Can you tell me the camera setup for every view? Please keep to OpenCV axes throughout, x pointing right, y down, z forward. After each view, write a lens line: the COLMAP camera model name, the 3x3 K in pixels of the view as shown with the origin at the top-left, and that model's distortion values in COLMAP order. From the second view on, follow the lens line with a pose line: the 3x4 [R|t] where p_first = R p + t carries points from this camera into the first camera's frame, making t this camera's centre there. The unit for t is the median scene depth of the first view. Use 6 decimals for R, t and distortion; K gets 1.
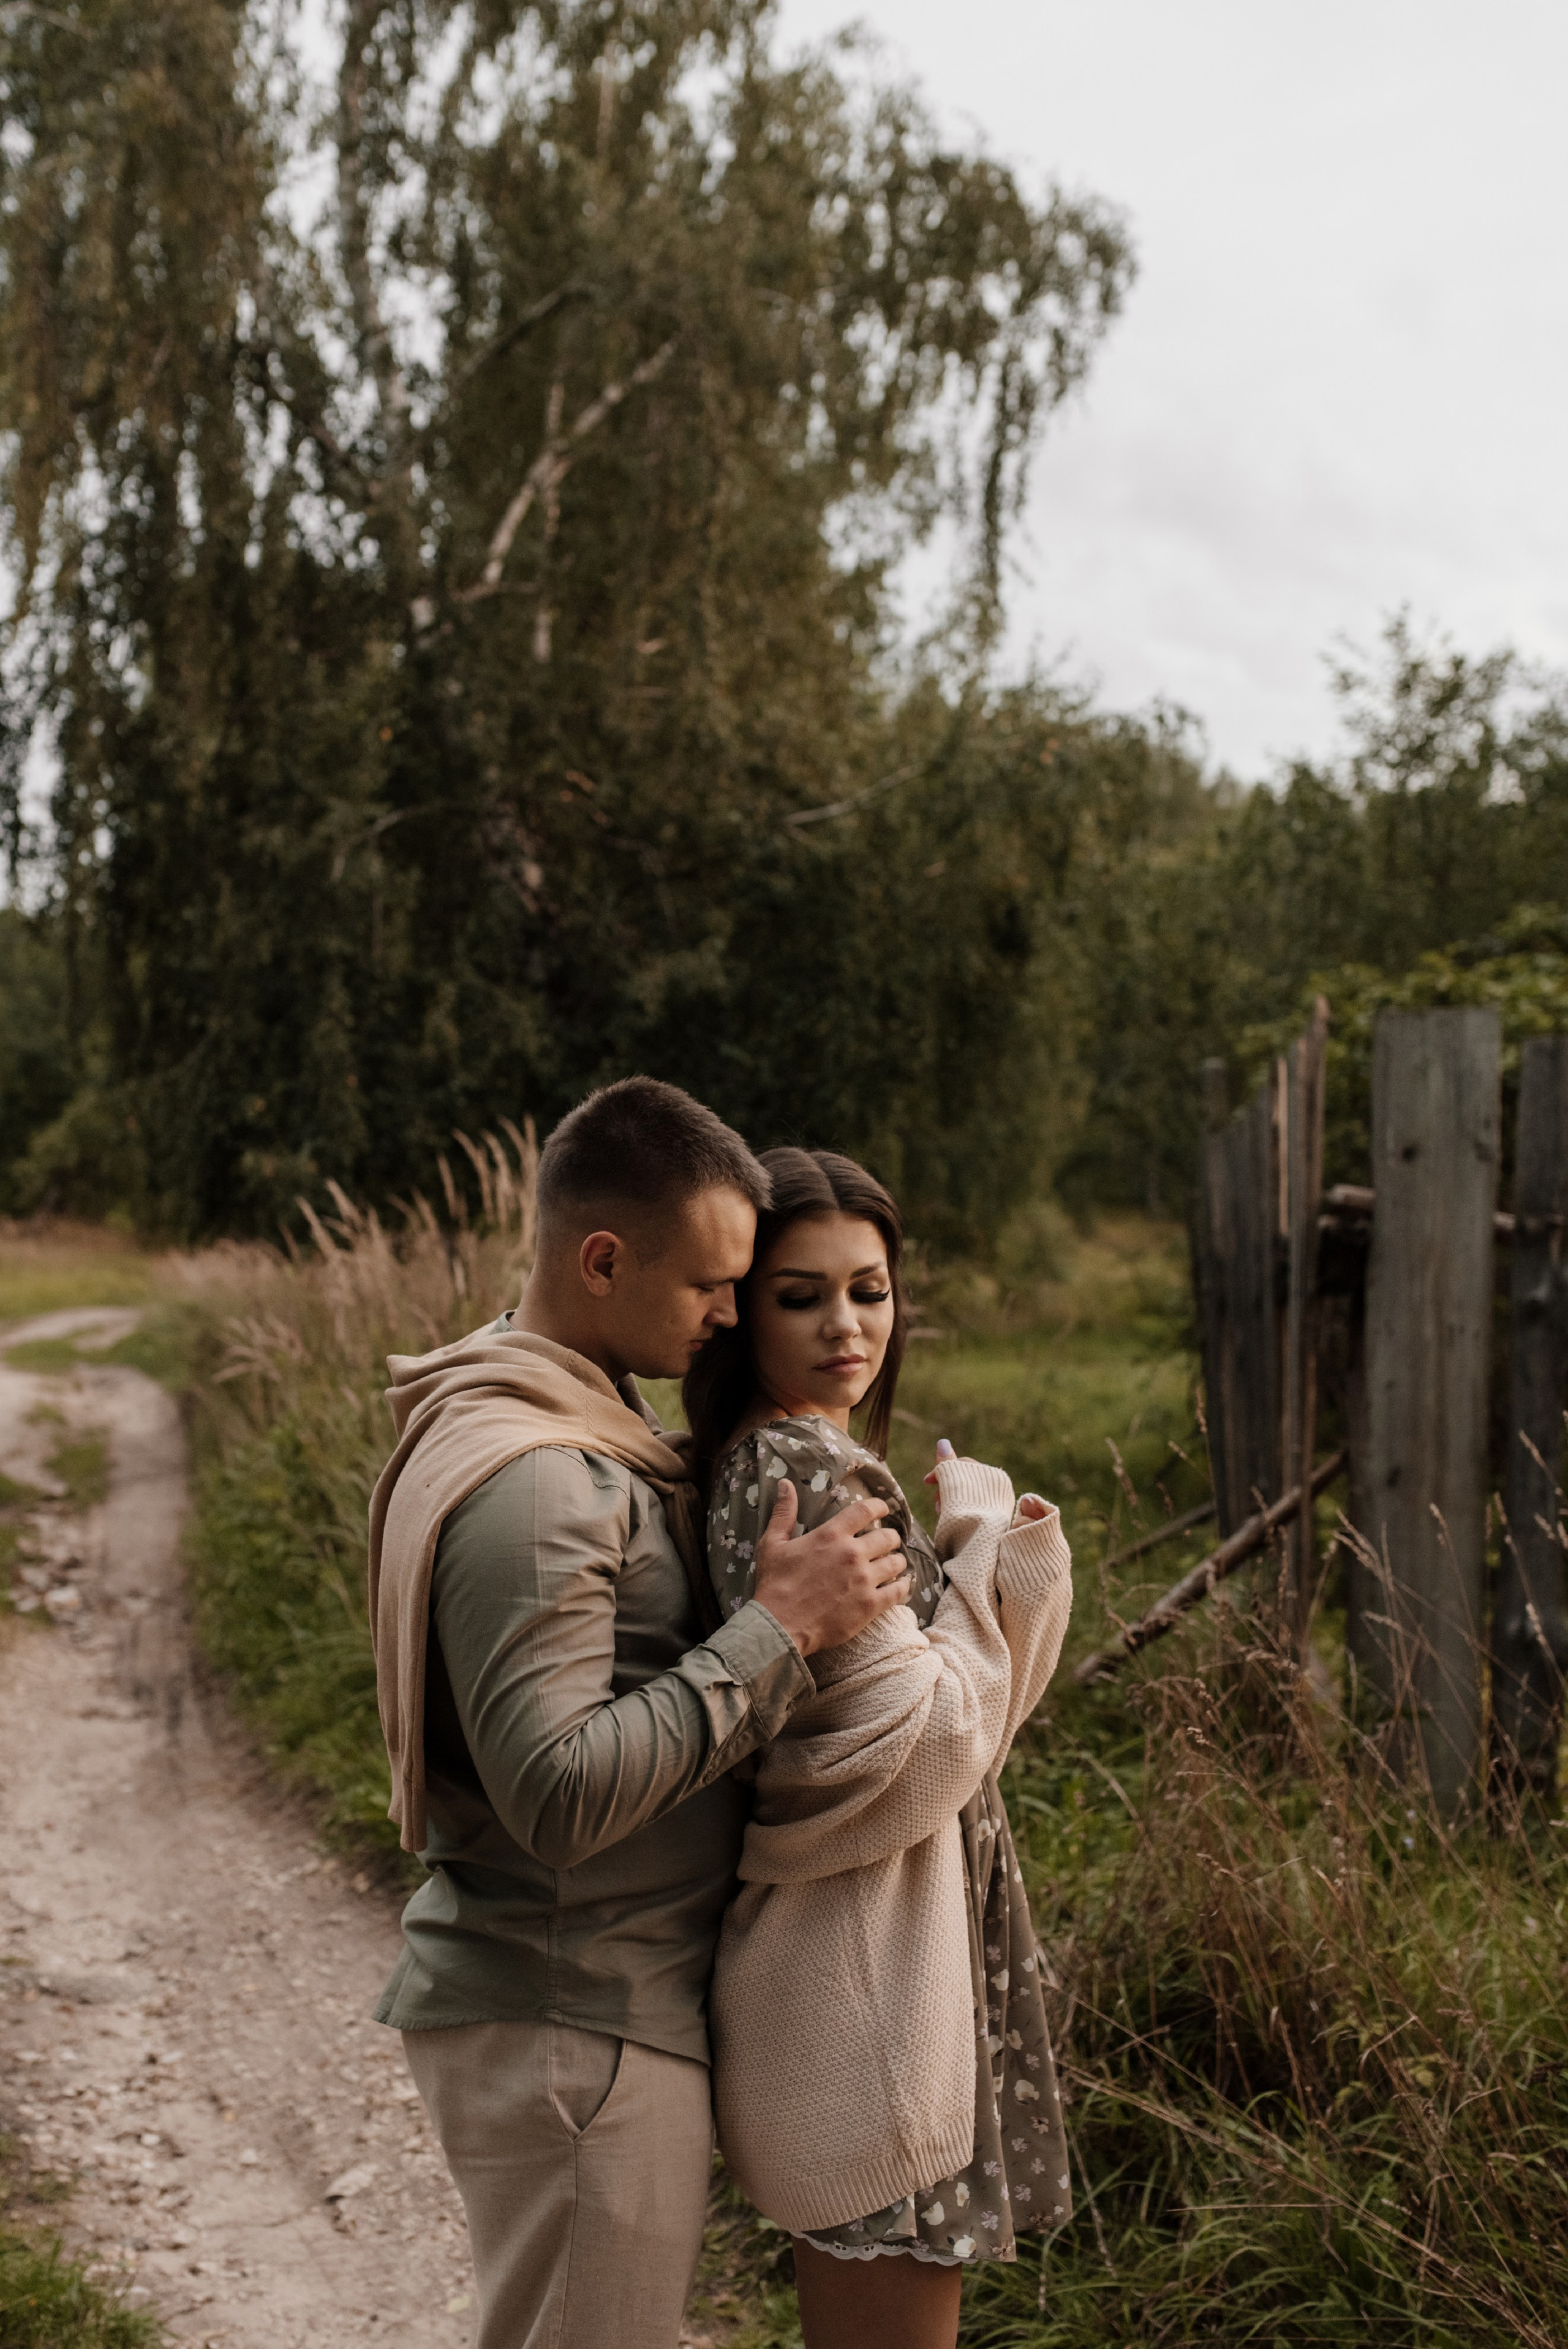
lens RADIAL K [[2434.6, 0, 700.2], [0, 2434.6, 1147.6], [0, 0, 1]] dist [0.001919, 0.009055]
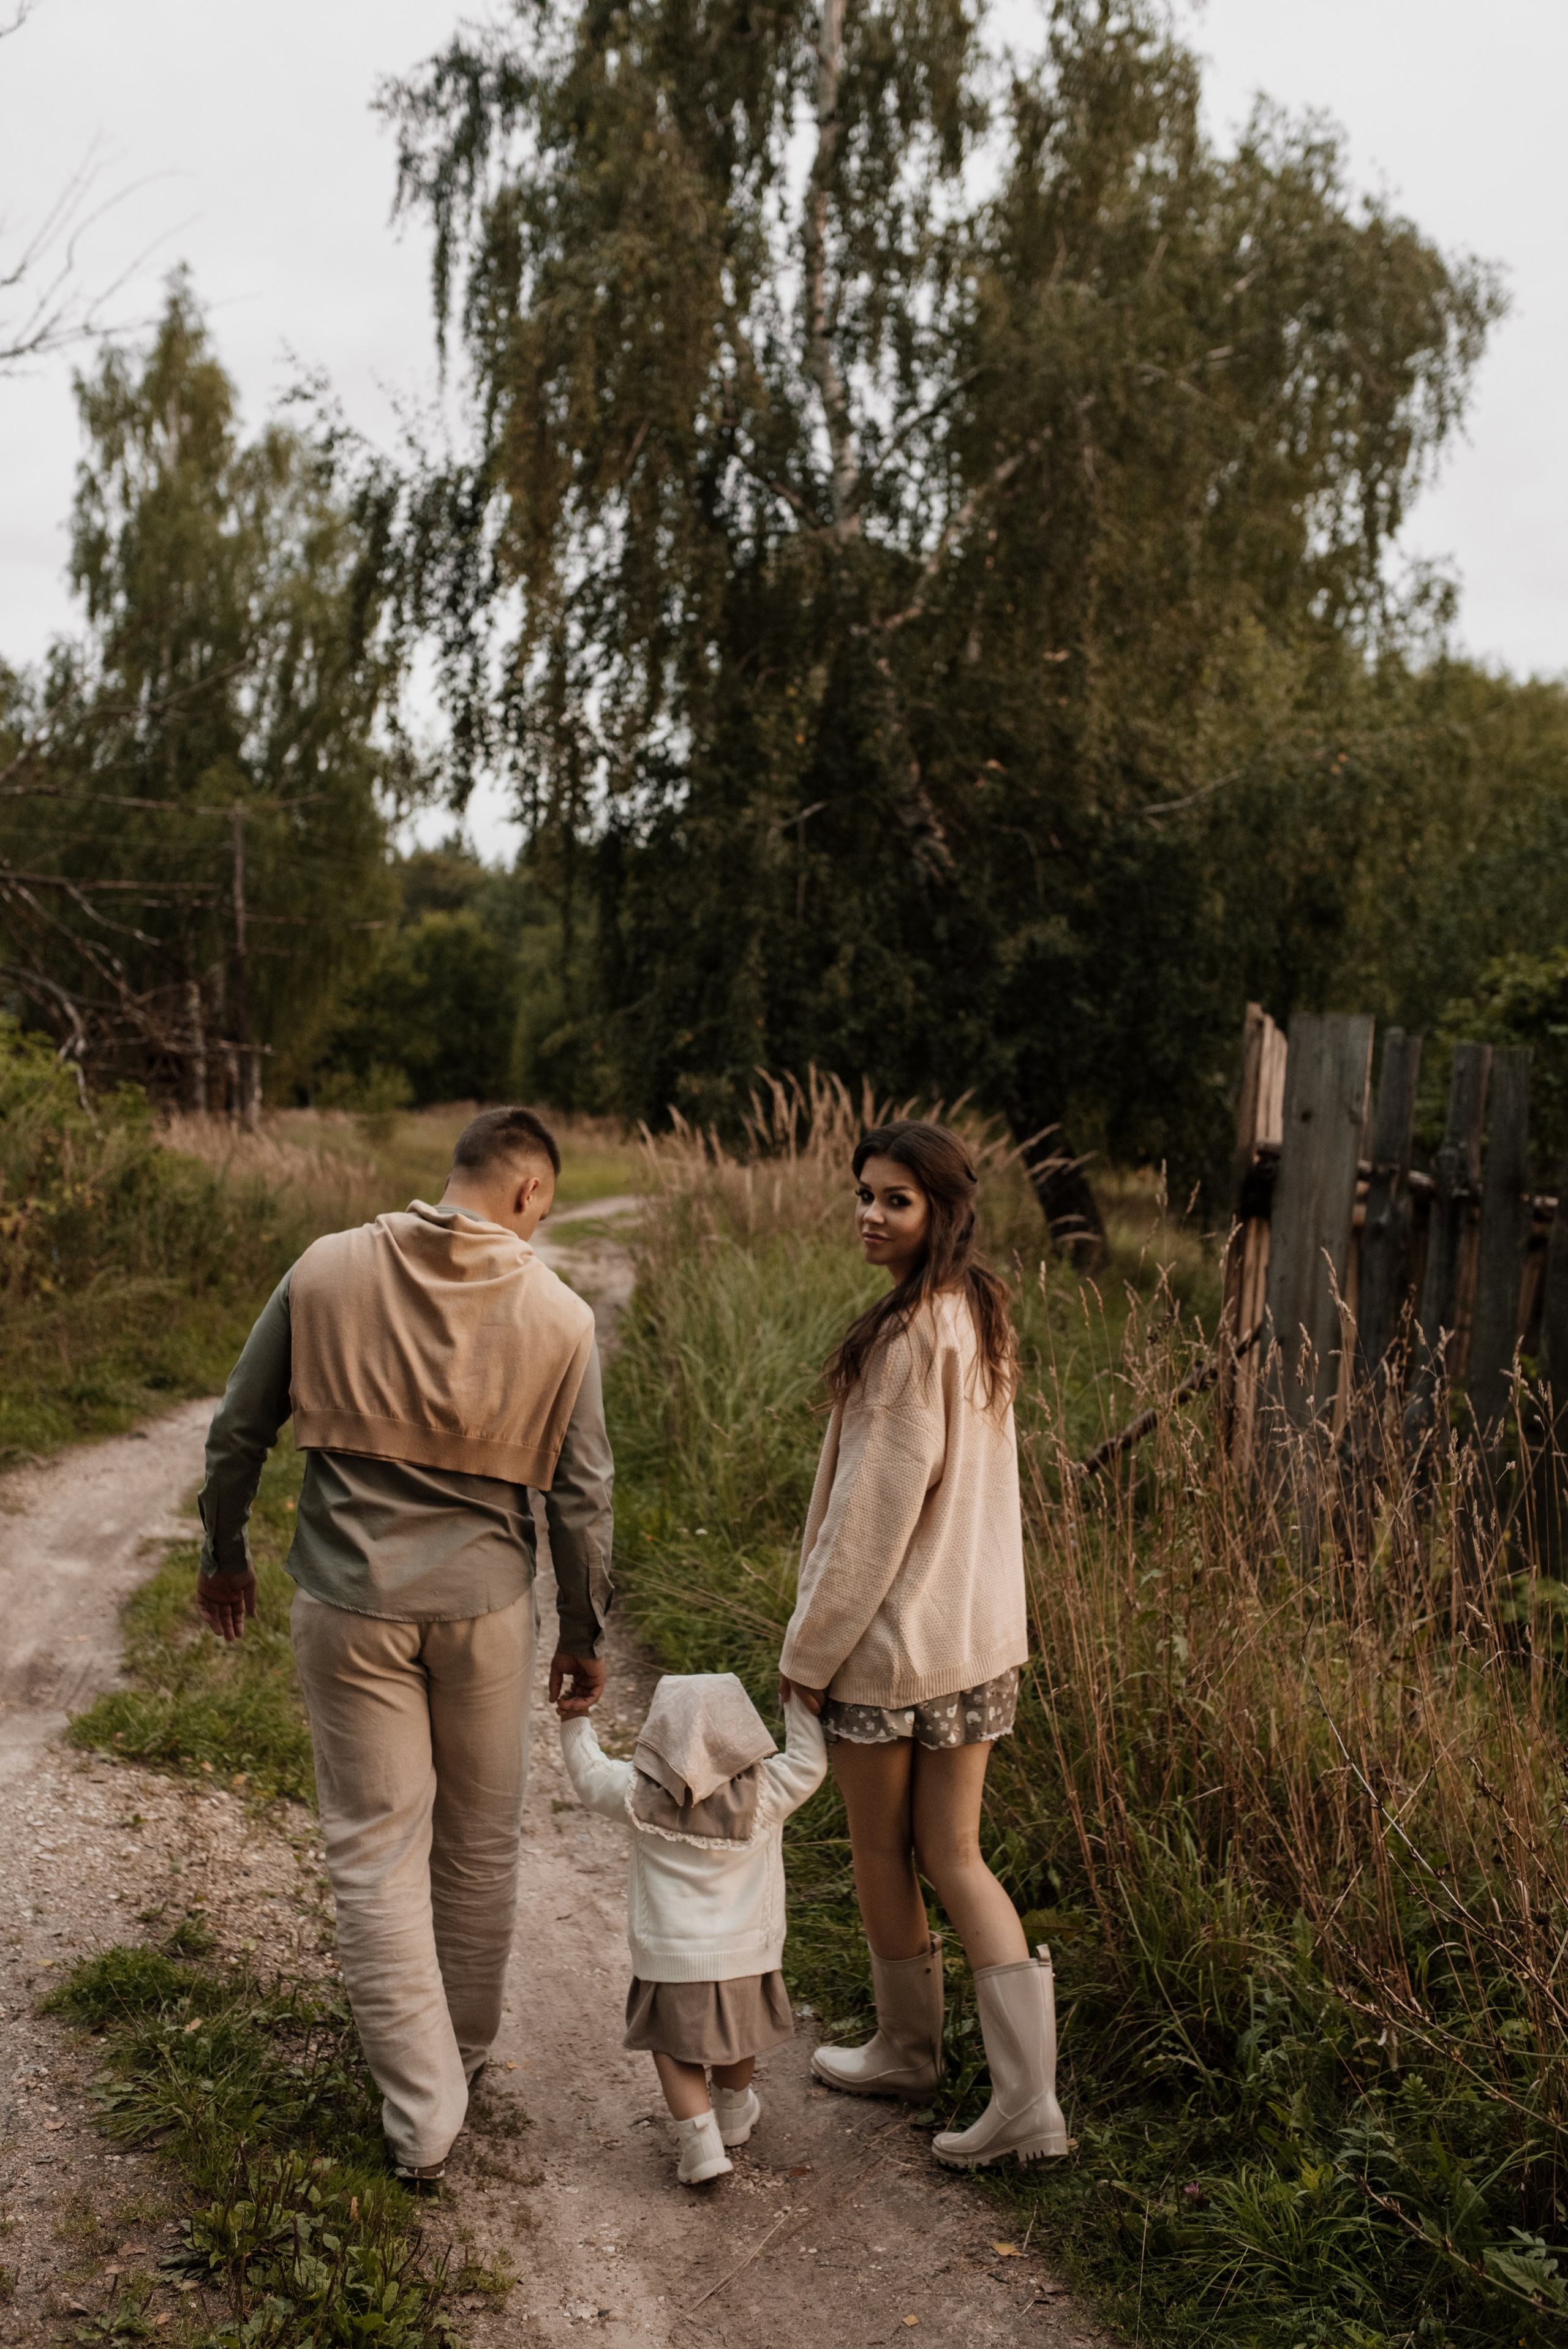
lens RADIAL K [[2280.4, 0, 815.0], [0, 2280.4, 1091.5], [0, 0, 1]] dist [-0.056336, 0.101530]
pose [[0.980685, 0.034544, -0.192519, 0.113291], [-0.032131, 0.999361, 0.015641, -0.010535], [0.192936, -0.009153, 0.981169, -0.149397]]
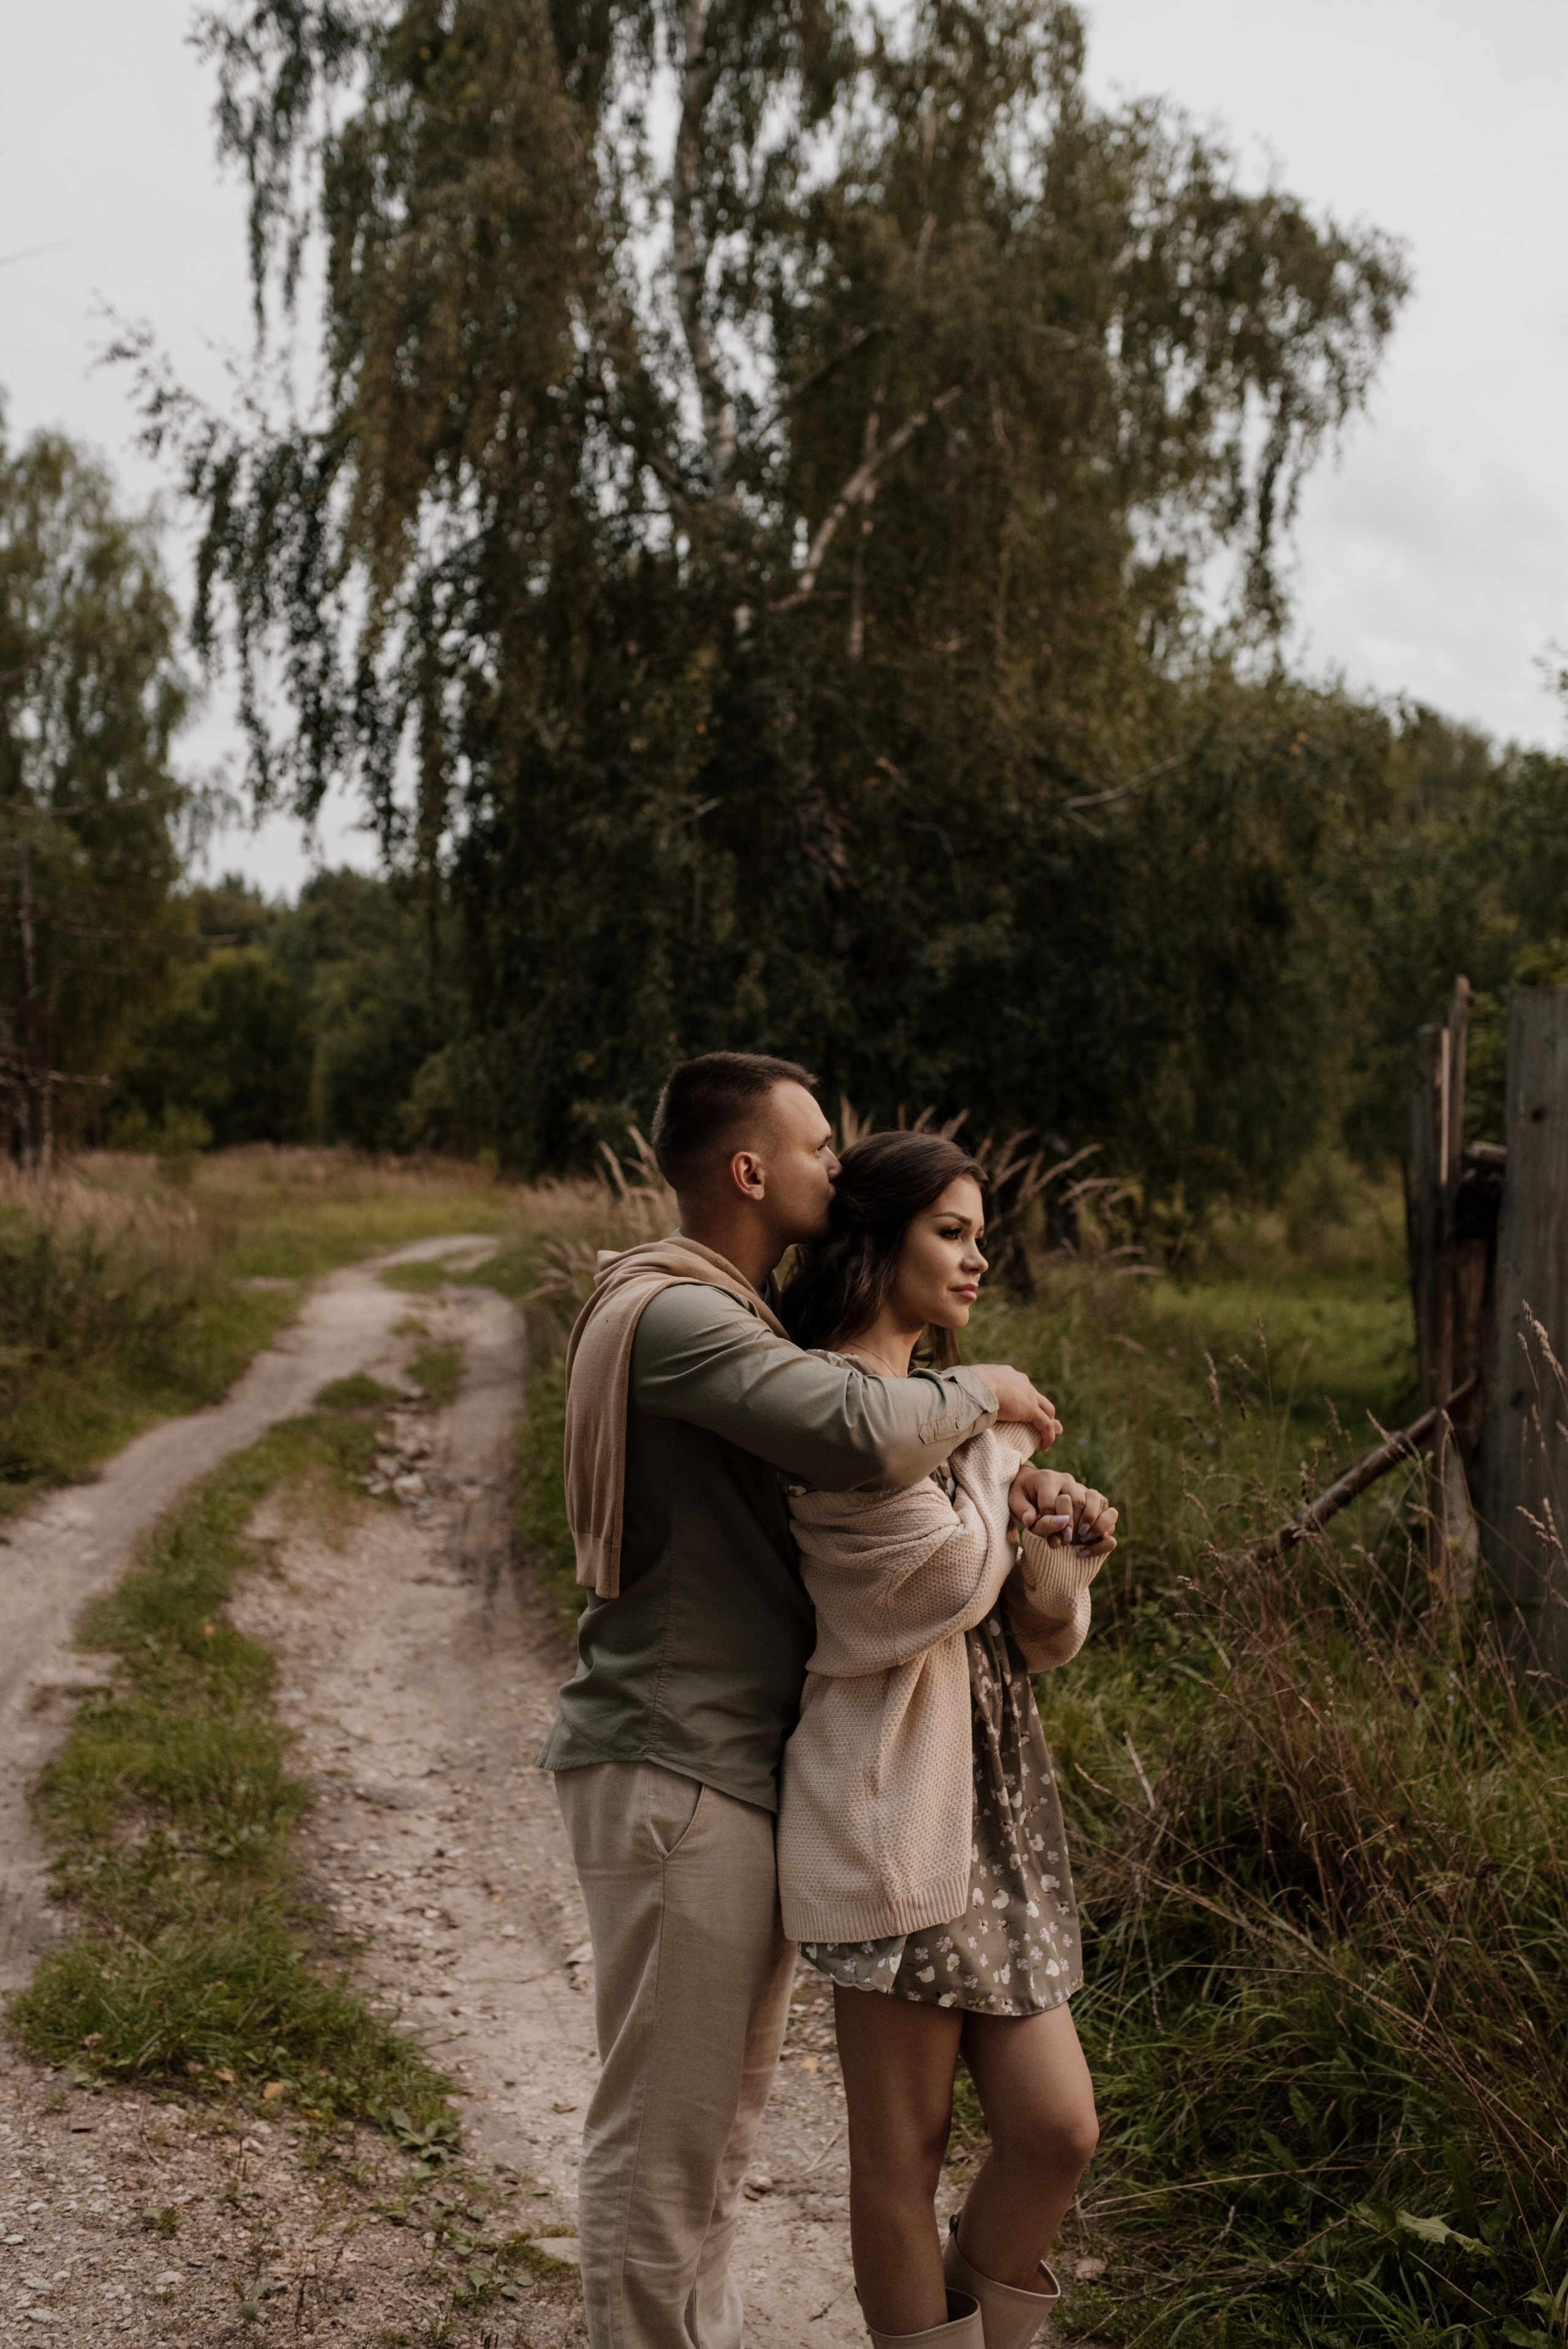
lens RADIAL K [[2247.6, 0, 791.2], [0, 2247.6, 1099.4], [0, 0, 1]] dist [-0.009576, 0.037409]
pose [[0.994441, 0.011114, -0.104706, 0.023269], [-0.010901, 0.999937, 0.002601, -0.001986], [0.104729, -0.001445, 0.994500, -0.034743]]
